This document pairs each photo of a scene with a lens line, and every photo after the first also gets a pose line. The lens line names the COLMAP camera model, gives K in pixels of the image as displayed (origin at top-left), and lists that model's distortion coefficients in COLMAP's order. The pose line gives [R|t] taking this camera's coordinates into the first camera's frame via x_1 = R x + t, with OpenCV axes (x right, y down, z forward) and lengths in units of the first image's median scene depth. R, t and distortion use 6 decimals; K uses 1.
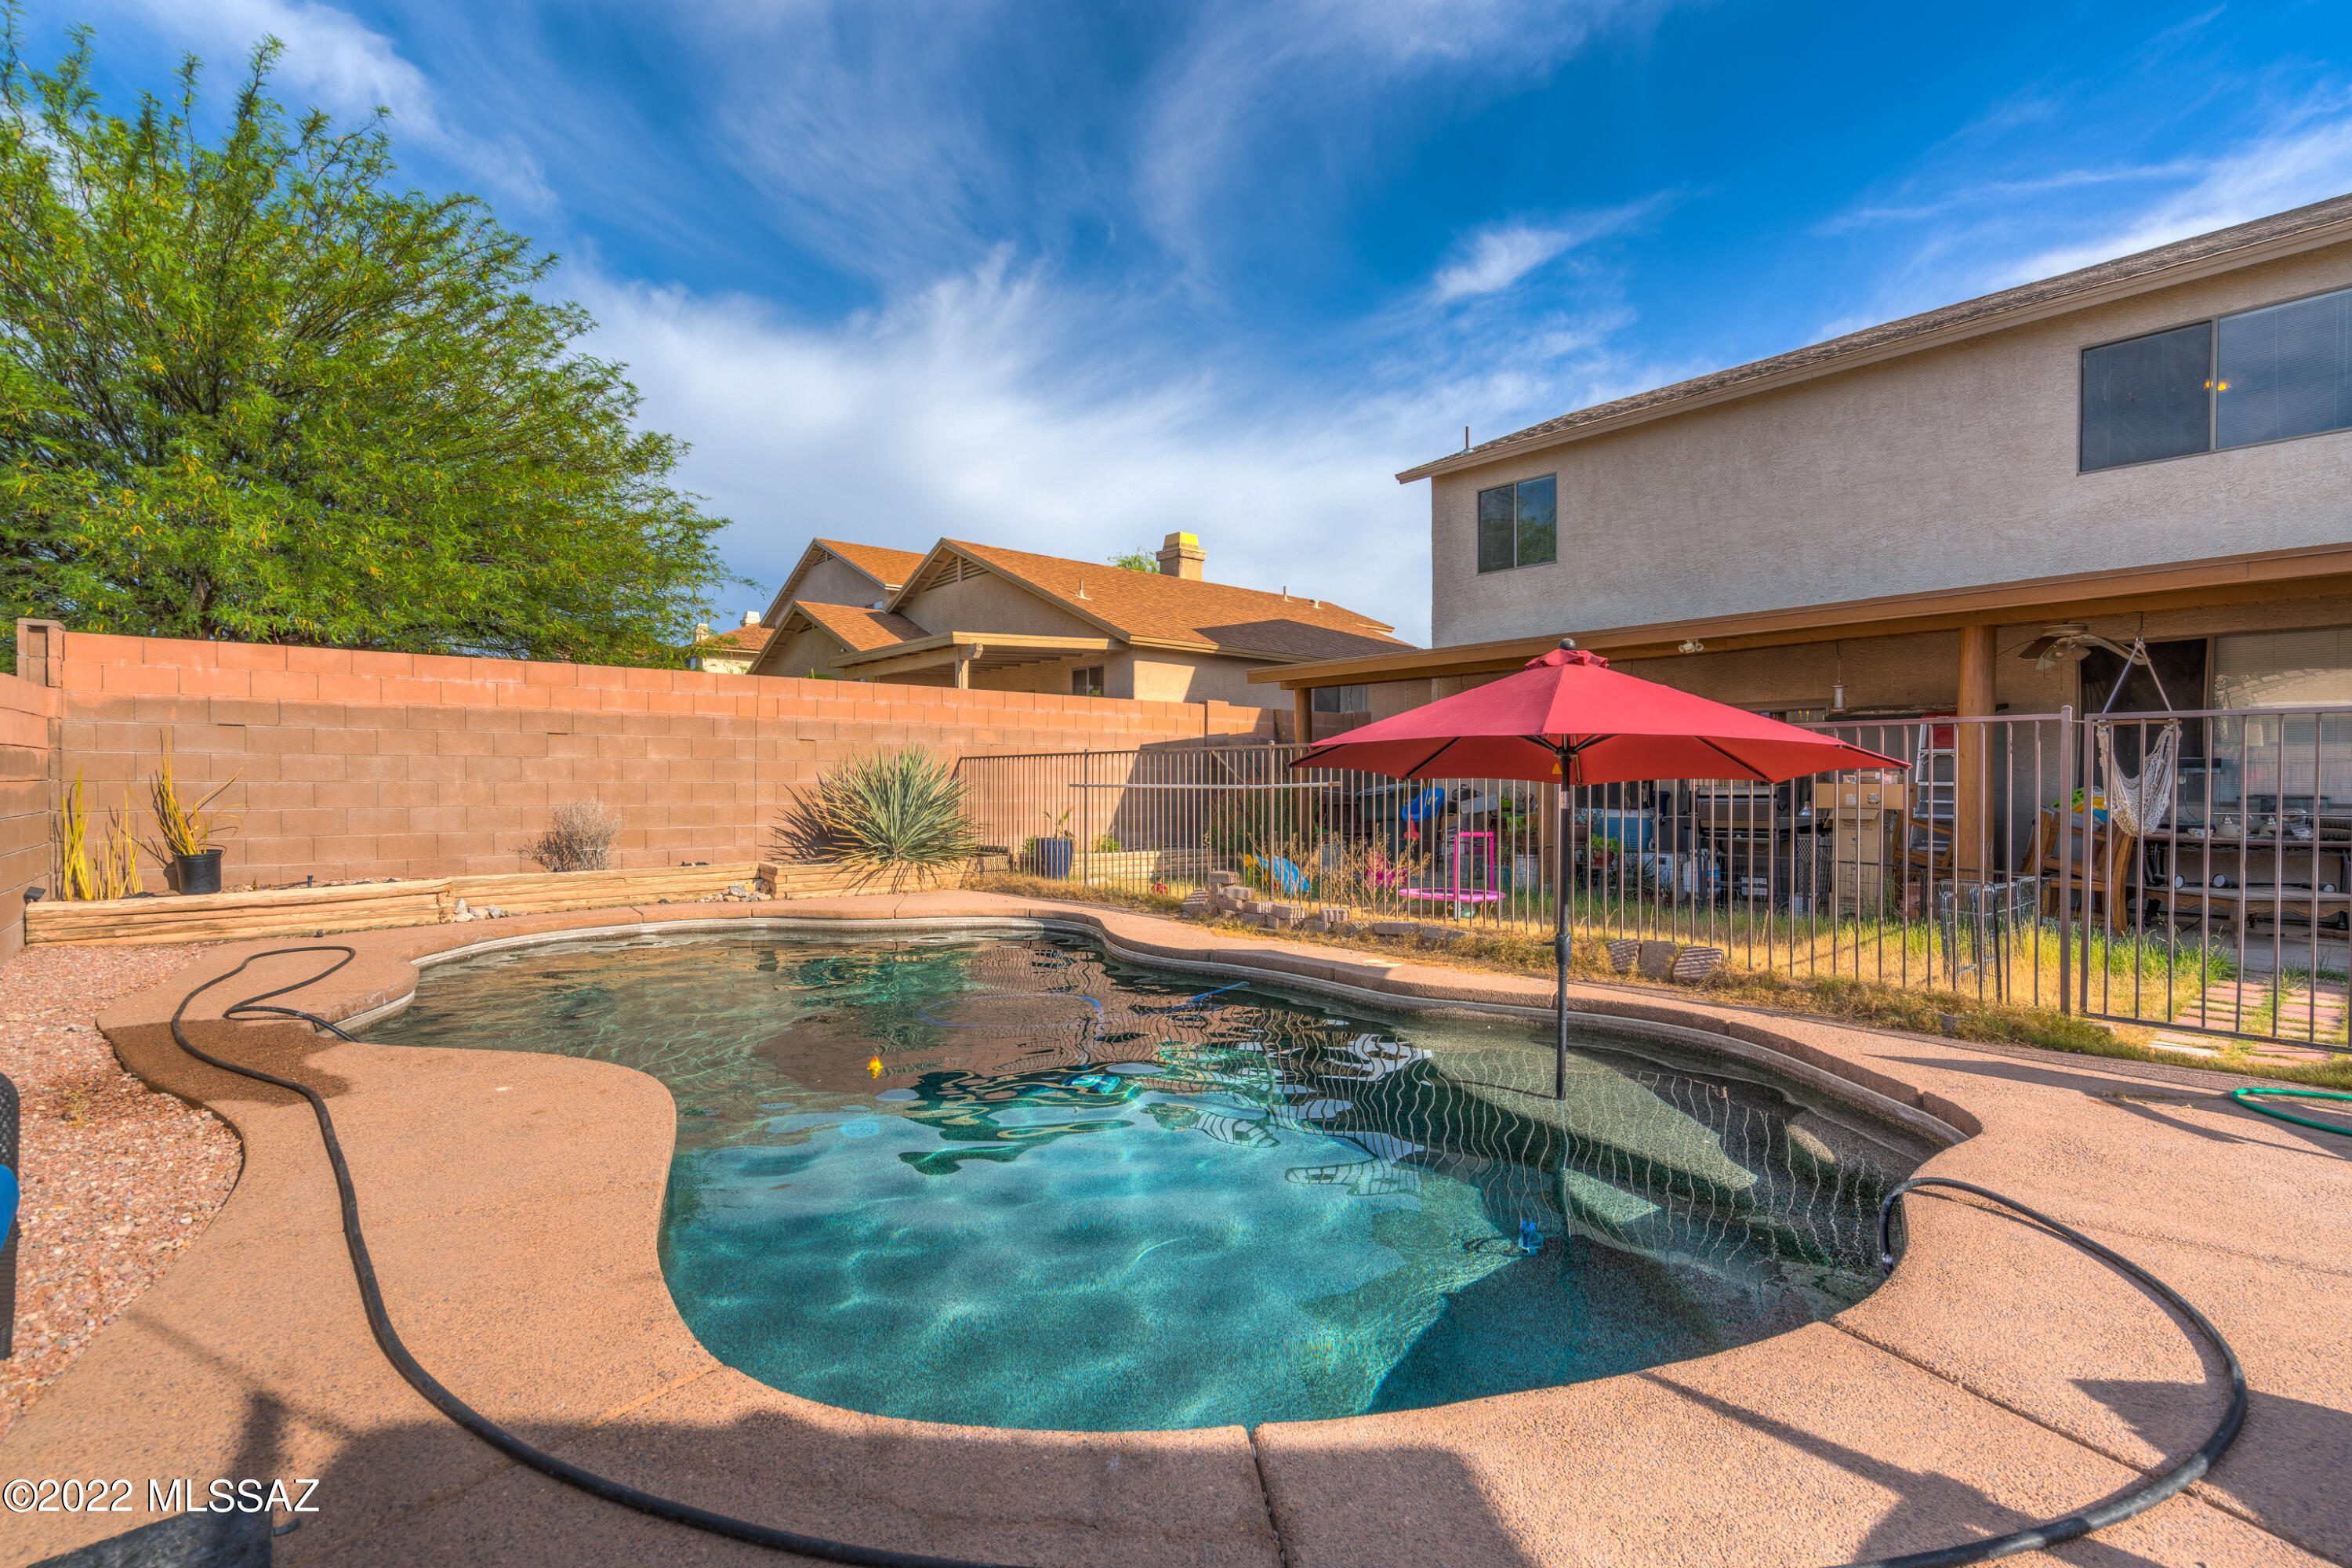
lens RADIAL K [[1104.2, 0, 1164.2], [0, 1104.2, 780.0], [0, 0, 1]] dist [0.000305, -0.000411]
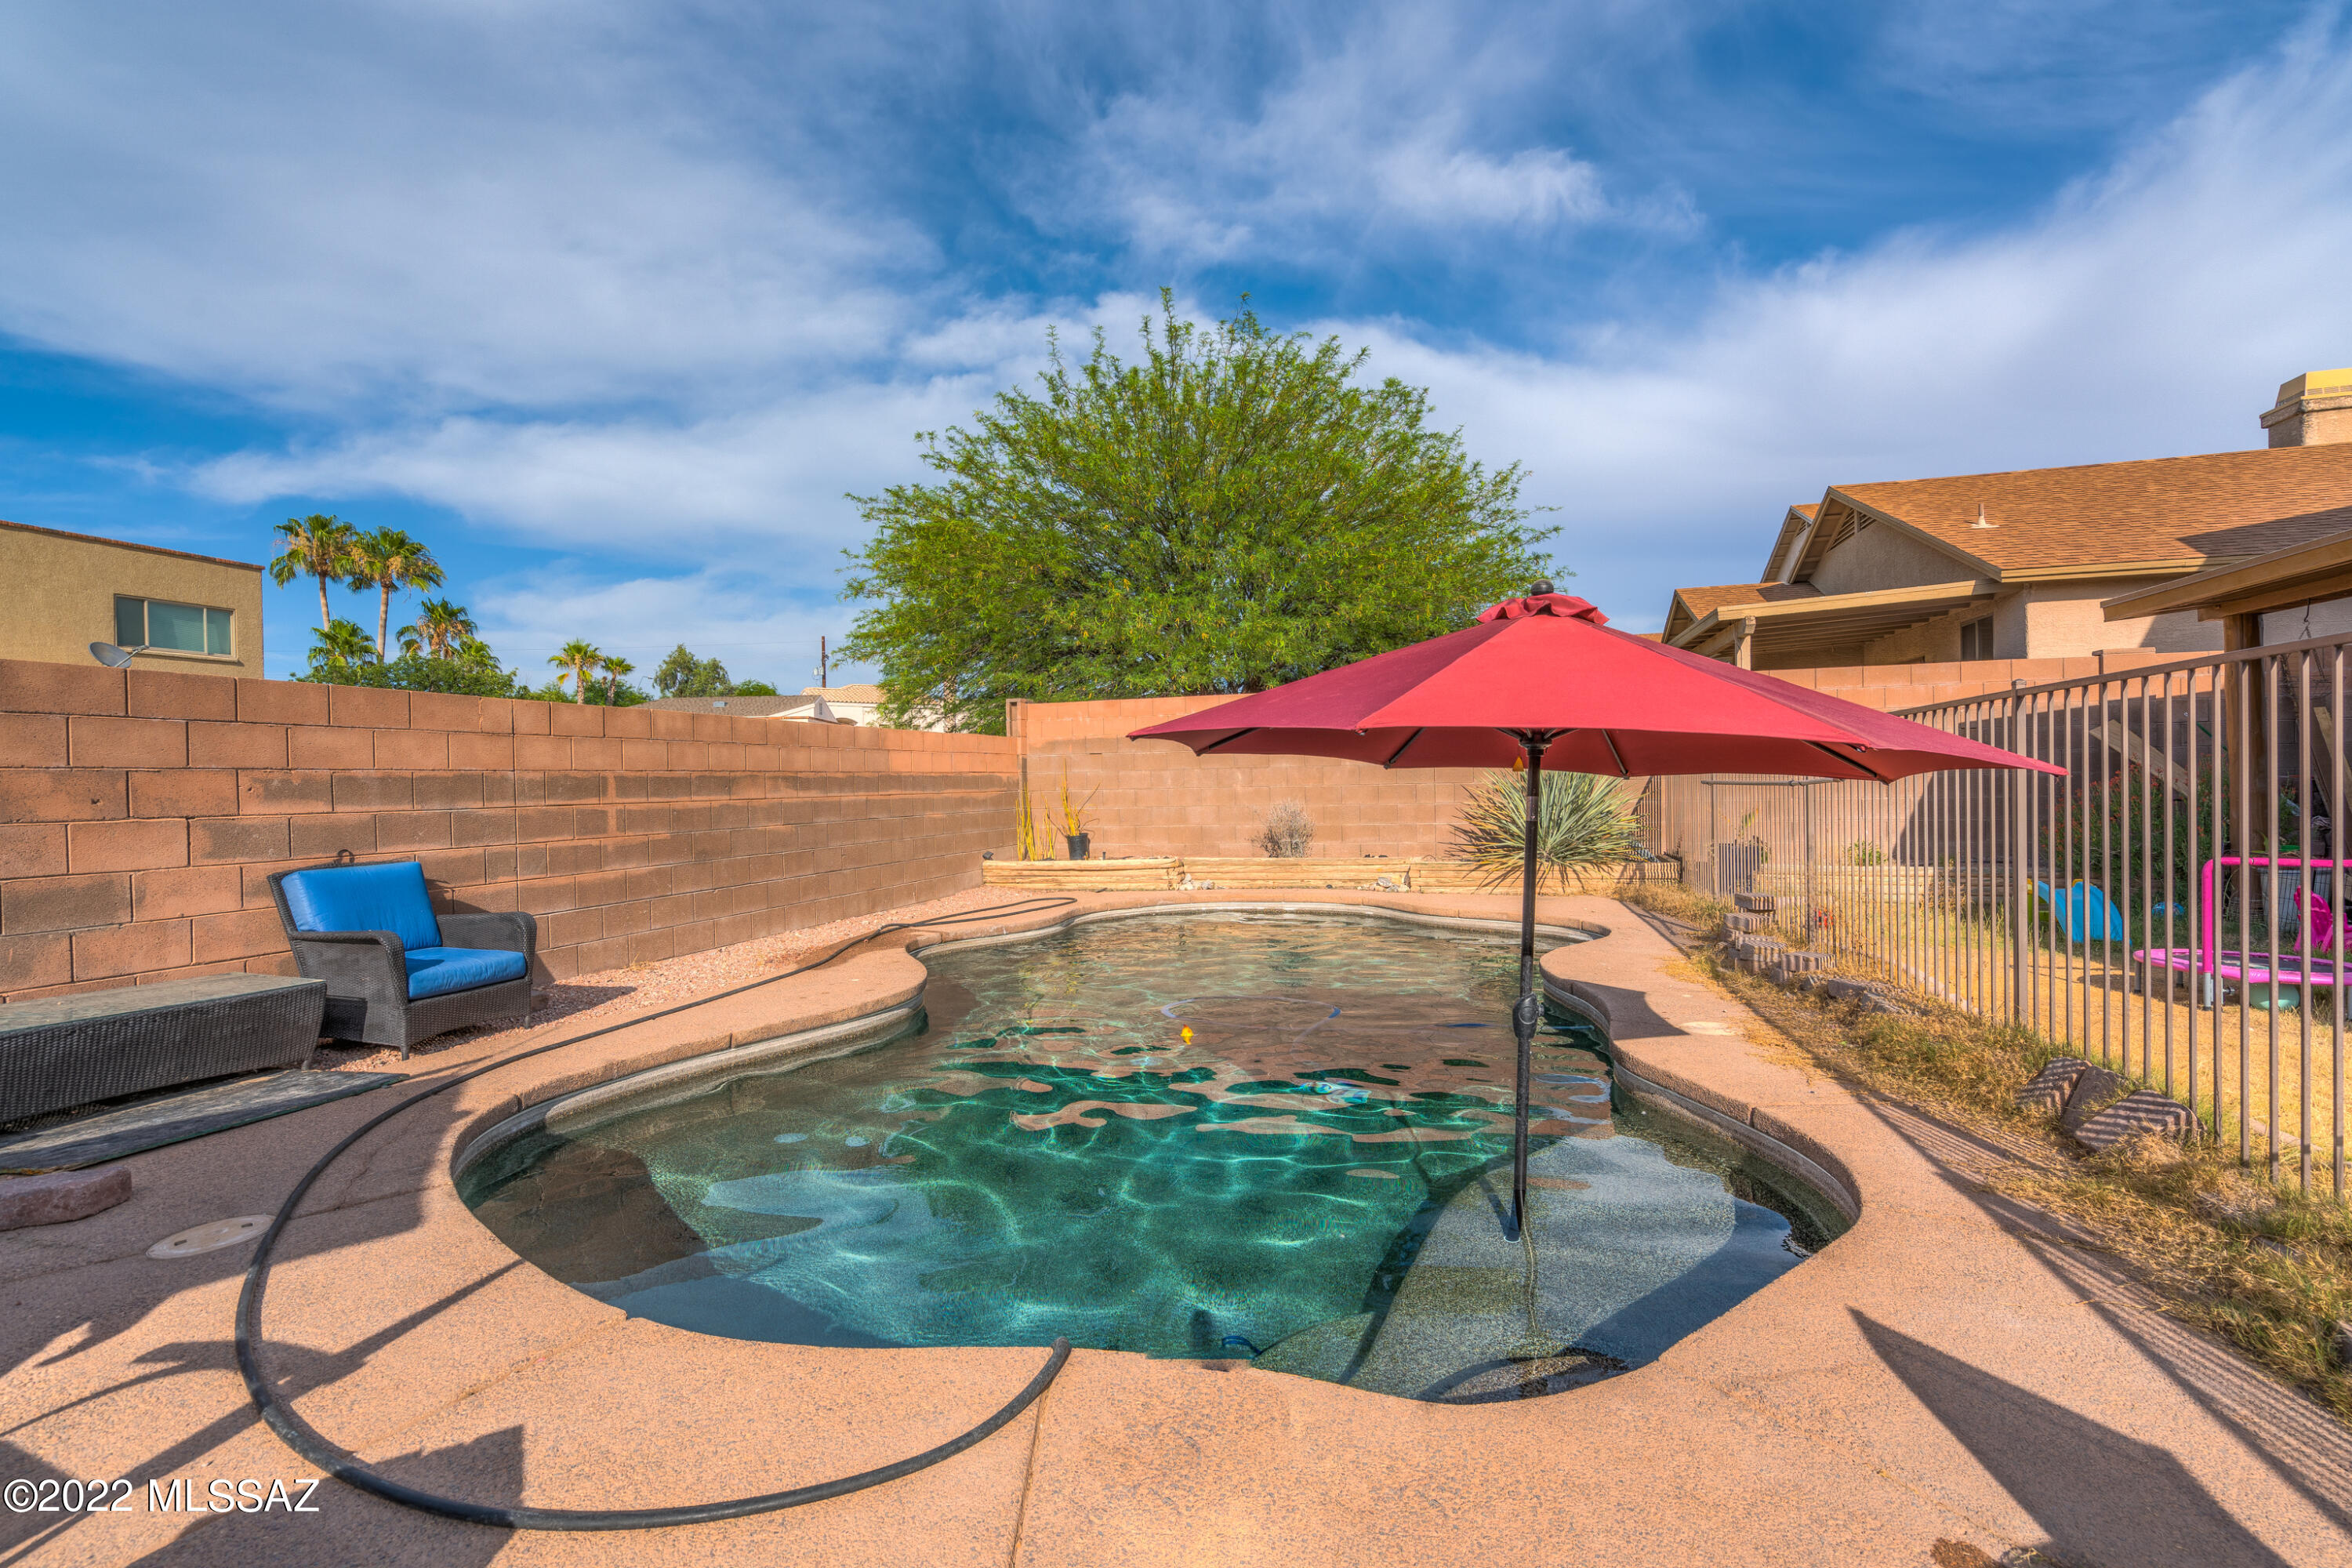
lens RADIAL K [[1104.2, 0, 1174.7], [0, 1104.2, 793.3], [0, 0, 1]] dist [0.000305, -0.000411]
pose [[0.530678, -0.009769, -0.847517, 0.418493], [0.019611, 0.999807, 0.000755, 0.005897], [0.847347, -0.017021, 0.530767, 0.215355]]
